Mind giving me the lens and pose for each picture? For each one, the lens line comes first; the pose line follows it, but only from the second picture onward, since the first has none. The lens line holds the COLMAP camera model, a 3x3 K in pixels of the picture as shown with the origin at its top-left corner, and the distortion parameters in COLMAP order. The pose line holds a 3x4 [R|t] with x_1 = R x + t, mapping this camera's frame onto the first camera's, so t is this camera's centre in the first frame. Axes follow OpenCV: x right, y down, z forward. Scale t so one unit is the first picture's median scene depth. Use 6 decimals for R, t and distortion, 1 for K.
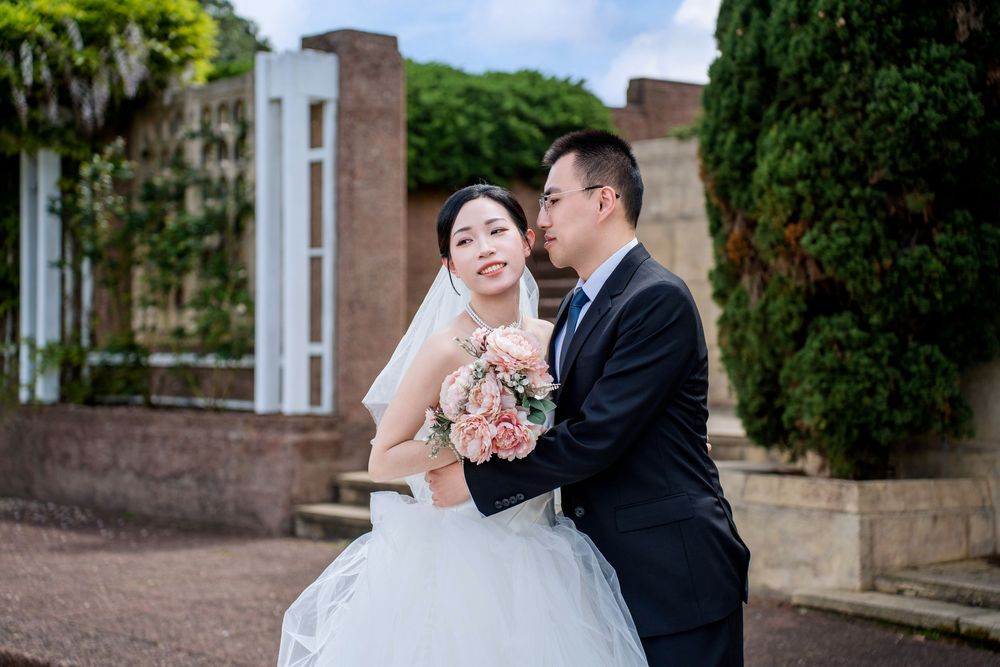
lens RADIAL K [[1892.8, 0, 498.0], [0, 1892.8, 329.9], [0, 0, 1]] dist [0.477770, 0.000000]
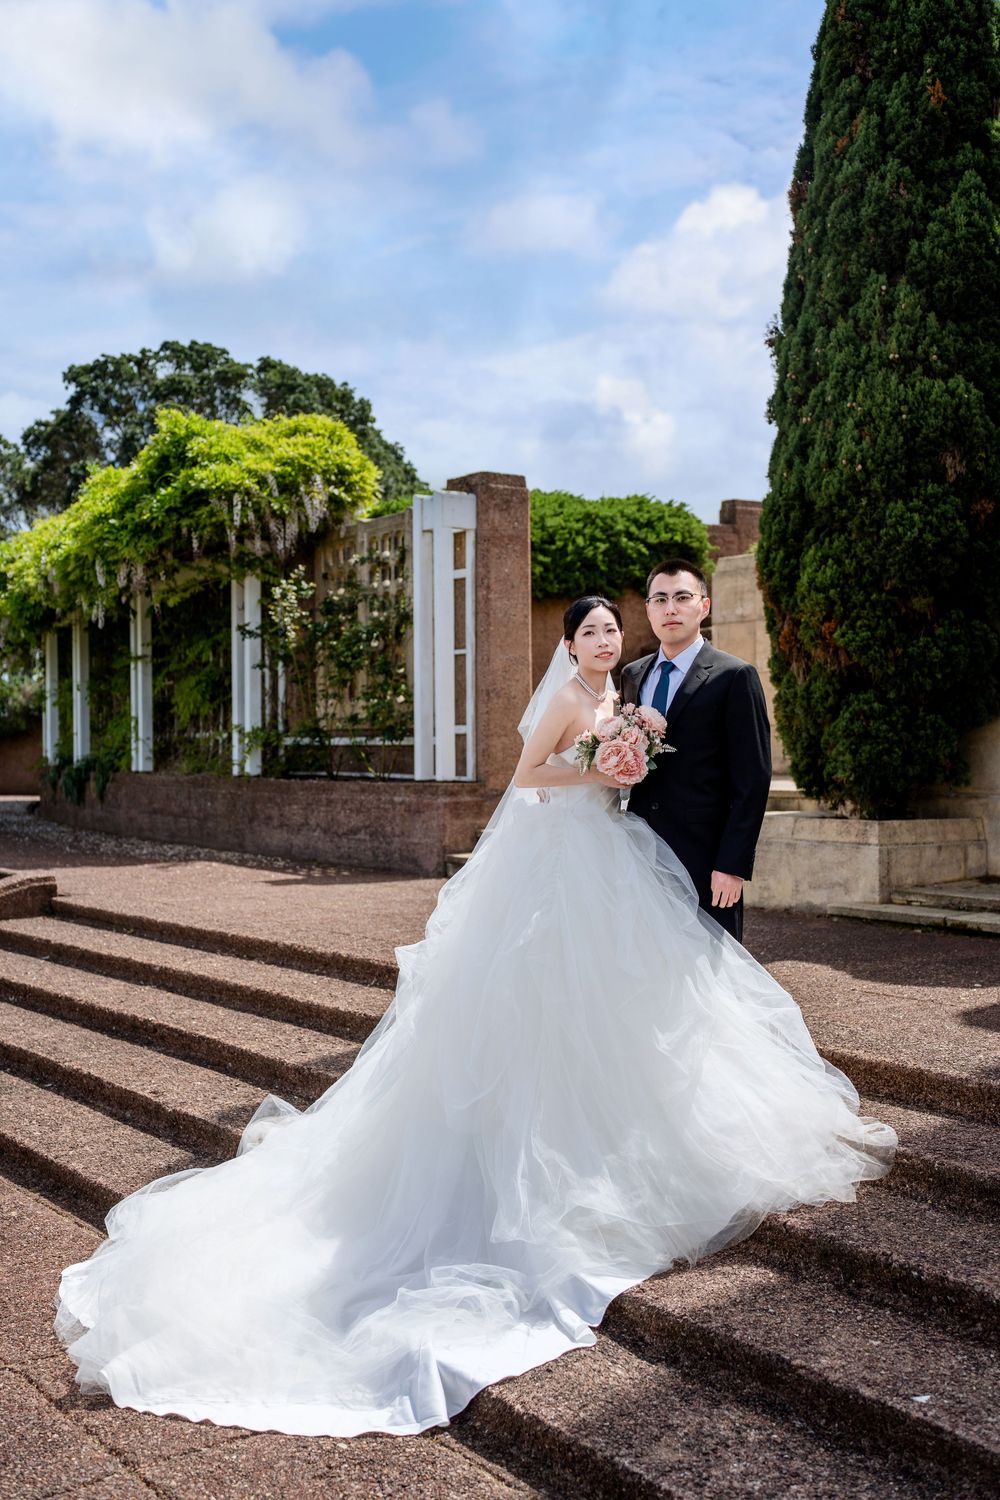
lens RADIAL K [[1699.7, 0, 494.1], [0, 1699.7, 753.5], [0, 0, 1]] dist [0.078925, 0.000000]
pose [[0.996868, -0.011564, -0.078233, 0.014350], [0.012920, 0.999775, 0.016842, 0.008261], [0.078021, -0.017800, 0.996793, -0.122162]]
